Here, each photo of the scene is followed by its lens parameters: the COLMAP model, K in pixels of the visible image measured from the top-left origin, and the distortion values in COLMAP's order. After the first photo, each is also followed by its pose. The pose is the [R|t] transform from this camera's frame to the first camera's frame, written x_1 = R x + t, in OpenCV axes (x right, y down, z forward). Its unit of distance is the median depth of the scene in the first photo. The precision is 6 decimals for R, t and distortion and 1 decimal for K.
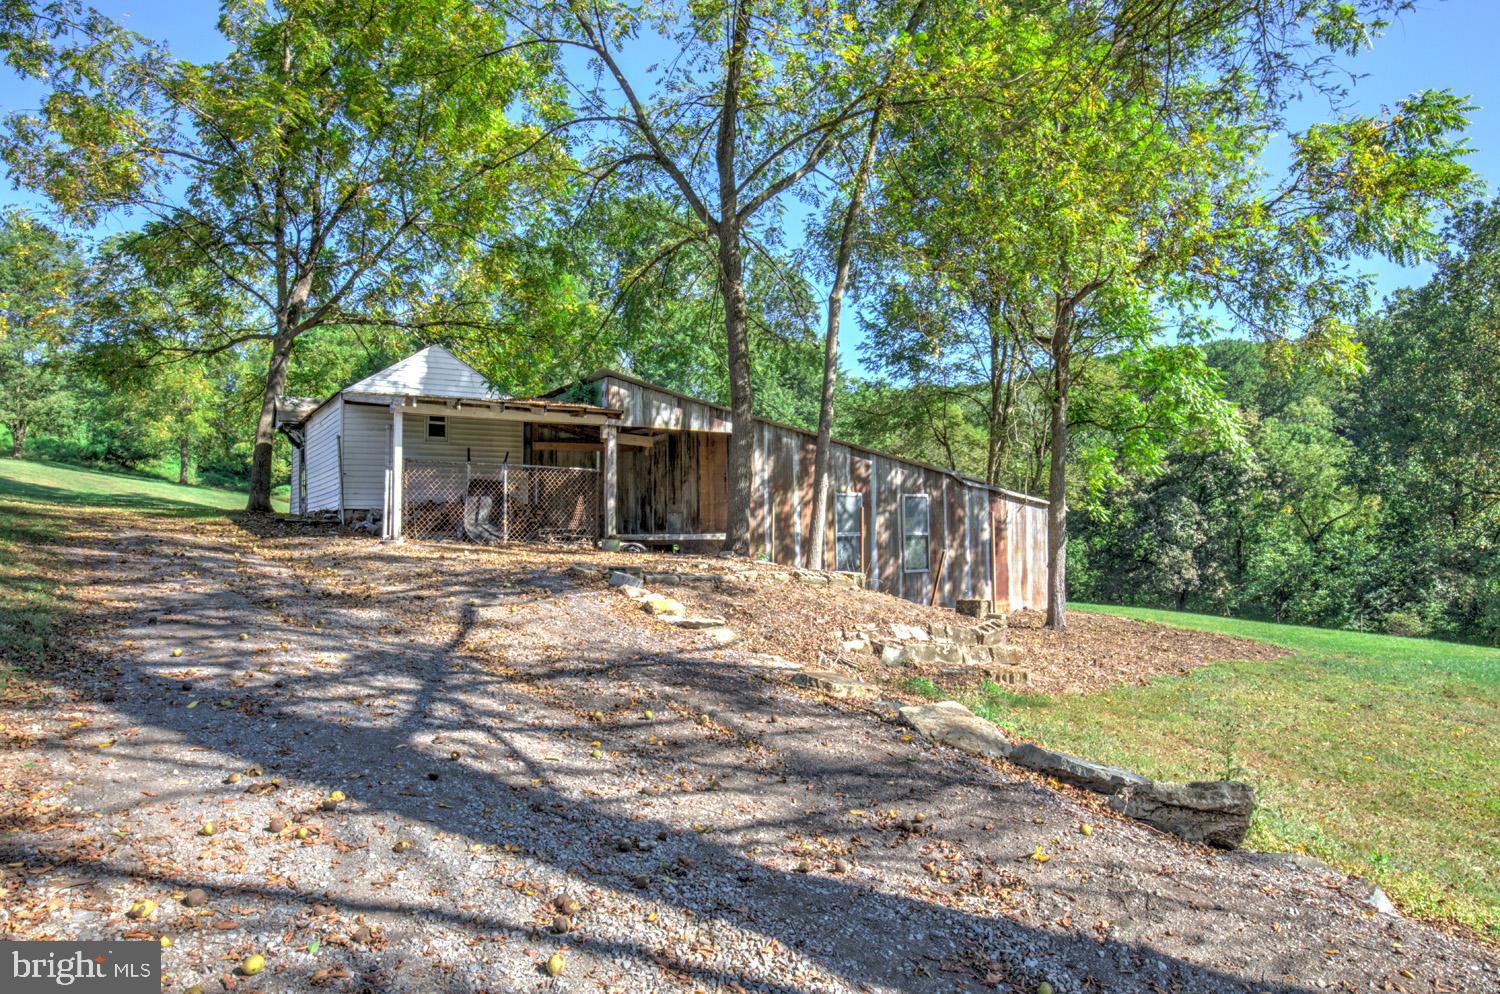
lens RADIAL K [[958.0, 0, 707.8], [0, 958.0, 495.3], [0, 0, 1]] dist [-0.004228, -0.001894]
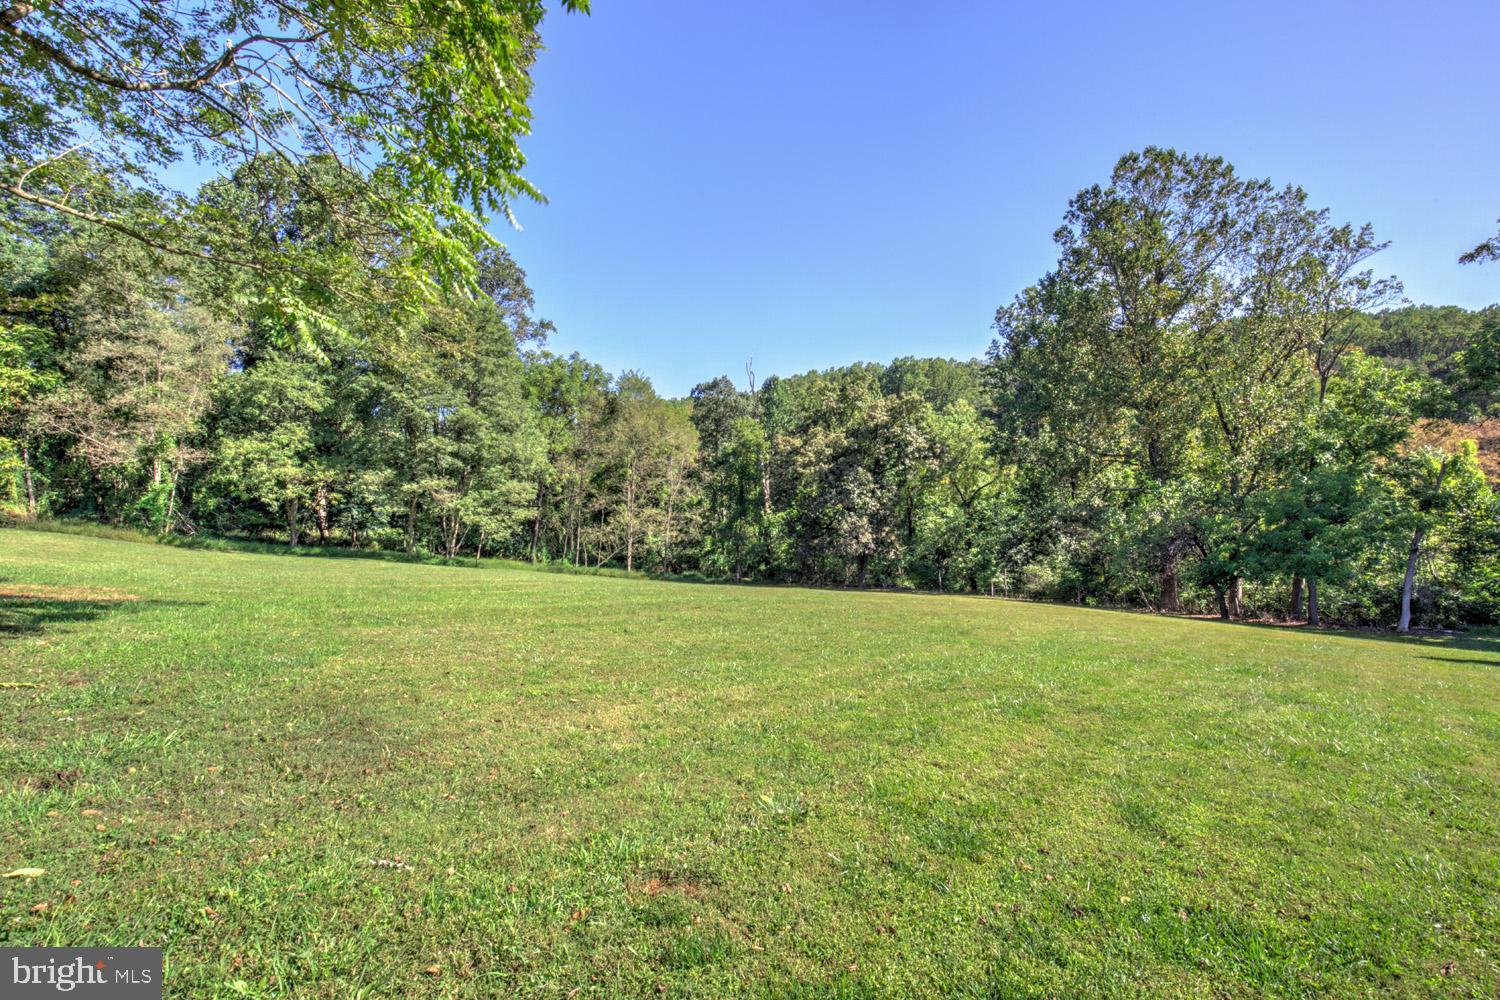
lens RADIAL K [[690.5, 0, 753.2], [0, 690.5, 499.0], [0, 0, 1]] dist [-0.001439, 0.000511]
pose [[0.963642, -0.023974, 0.266119, 0.173097], [0.021059, 0.999683, 0.013804, 0.024281], [-0.266366, -0.007697, 0.963841, 0.280051]]
